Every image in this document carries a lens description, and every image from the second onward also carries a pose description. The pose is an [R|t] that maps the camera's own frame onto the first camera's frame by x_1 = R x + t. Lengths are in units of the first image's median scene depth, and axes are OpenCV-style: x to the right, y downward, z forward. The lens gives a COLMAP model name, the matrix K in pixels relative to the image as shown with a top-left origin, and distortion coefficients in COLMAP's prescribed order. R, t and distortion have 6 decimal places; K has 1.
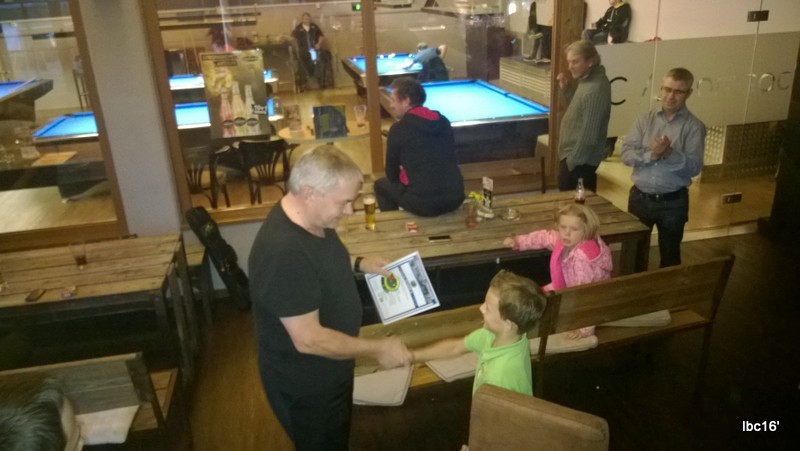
lens RADIAL K [[617.6, 0, 399.9], [0, 617.6, 221.4], [0, 0, 1]] dist [0.011926, -0.045924]
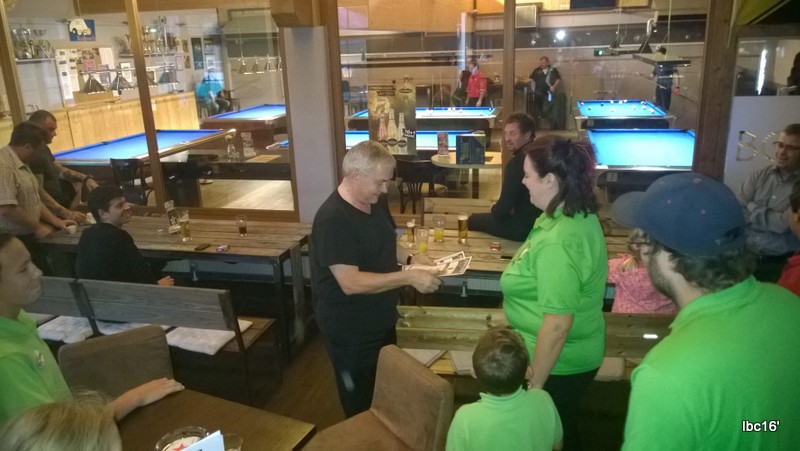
lens RADIAL K [[612.7, 0, 397.9], [0, 612.7, 223.0], [0, 0, 1]] dist [0.019407, -0.046087]
pose [[0.899883, 0.138431, -0.413580, 0.261765], [-0.163444, 0.986222, -0.025524, 0.020804], [0.404348, 0.090565, 0.910110, -0.060767]]
